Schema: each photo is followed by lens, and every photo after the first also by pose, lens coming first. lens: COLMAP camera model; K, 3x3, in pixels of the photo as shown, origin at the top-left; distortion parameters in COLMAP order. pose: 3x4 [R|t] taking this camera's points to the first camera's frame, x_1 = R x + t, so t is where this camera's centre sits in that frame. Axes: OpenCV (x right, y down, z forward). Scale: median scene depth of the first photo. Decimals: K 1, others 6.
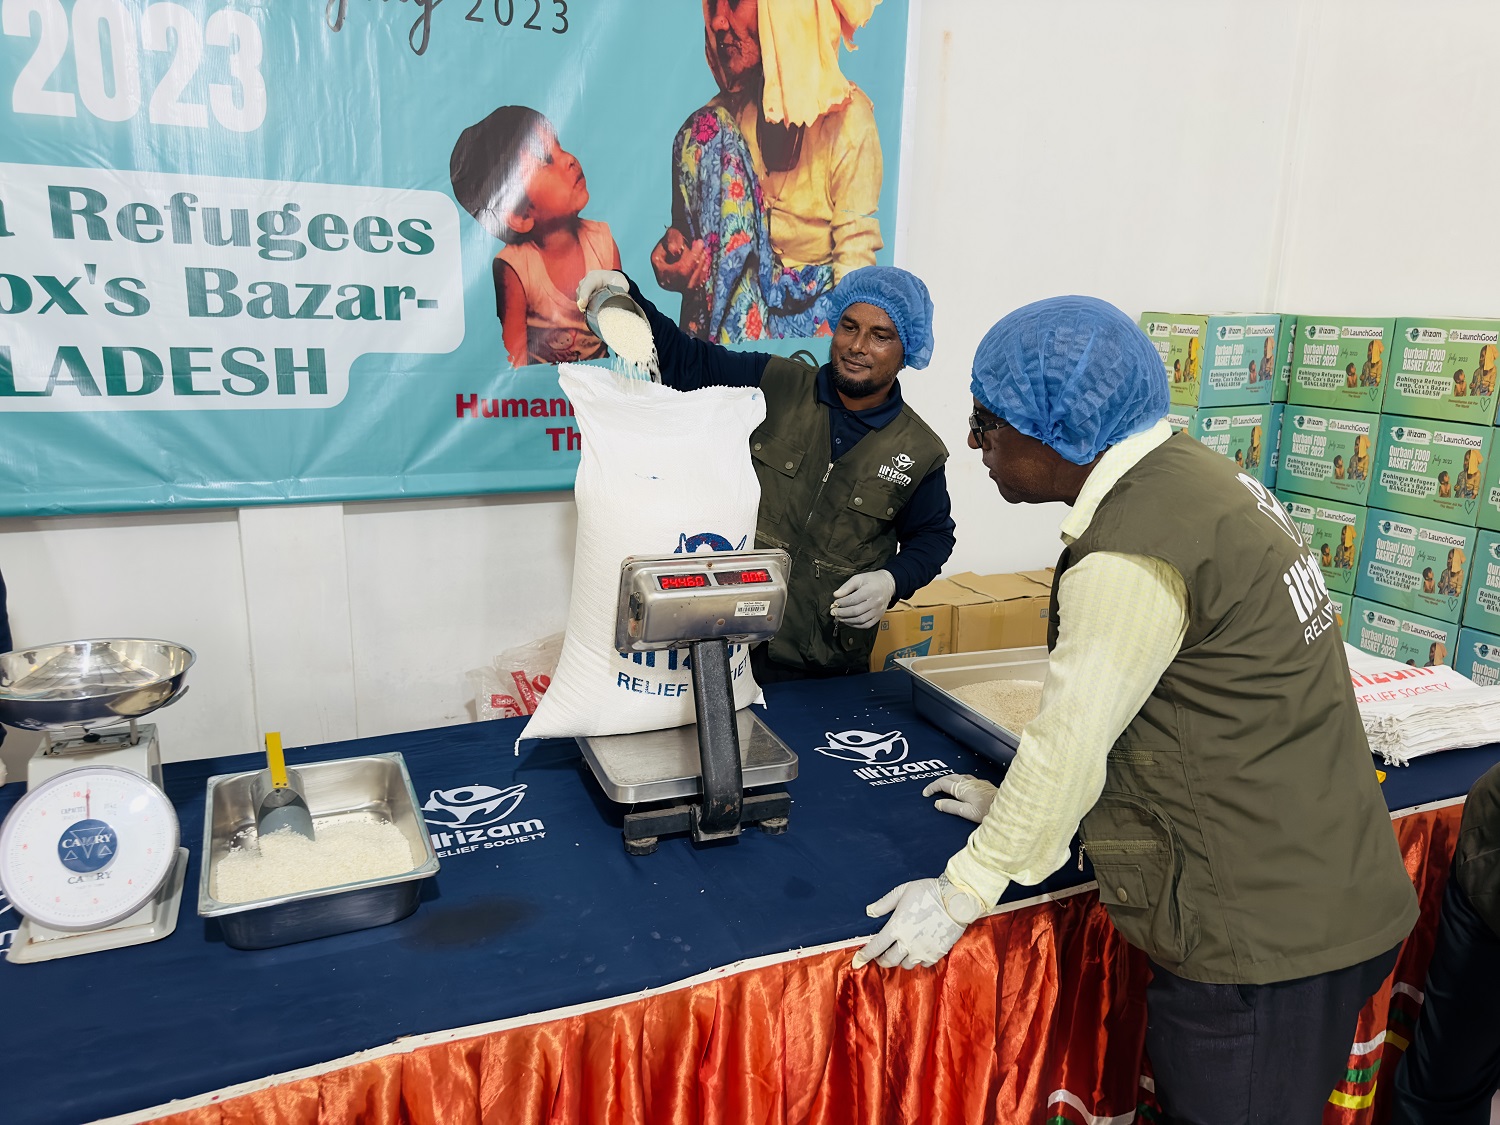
lens RADIAL K [[1050.5, 0, 755.7], [0, 1050.5, 560.4], [0, 0, 1]] dist [0.042159, -0.060484]
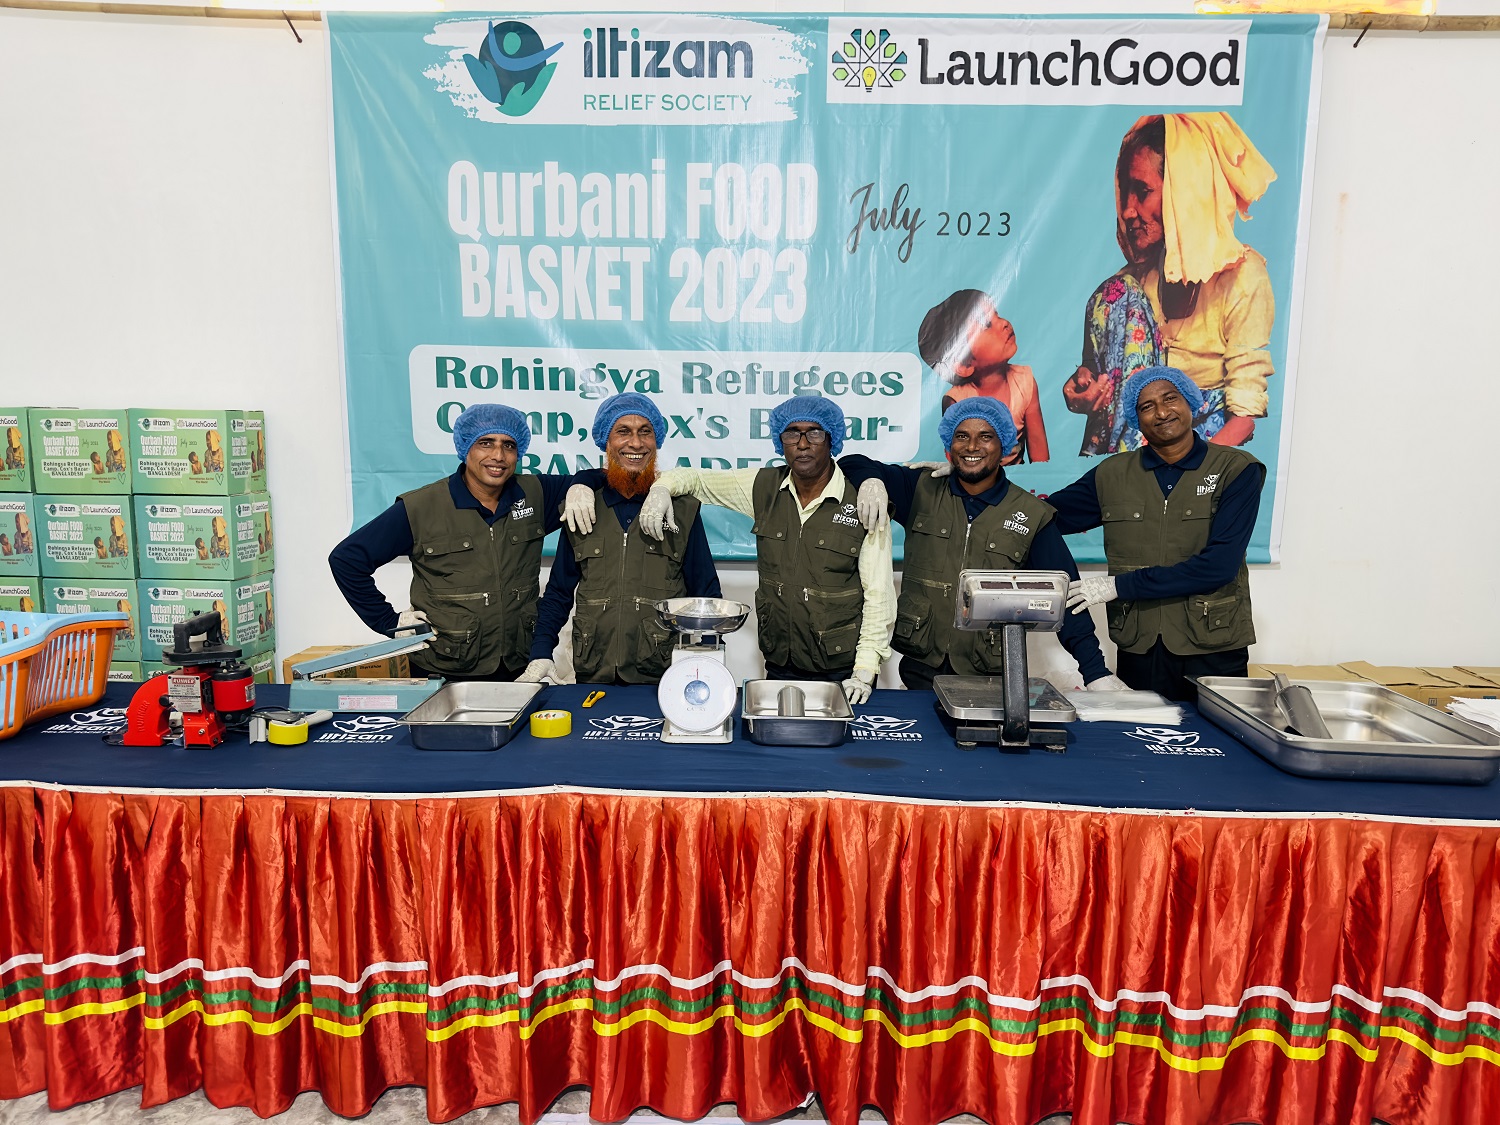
lens RADIAL K [[1029.5, 0, 758.6], [0, 1029.5, 570.2], [0, 0, 1]] dist [0.160773, -0.290485]
pose [[0.899461, 0.046647, -0.434503, 0.154738], [-0.090192, 0.992695, -0.080133, 0.085954], [0.427591, 0.111265, 0.897098, -0.352979]]
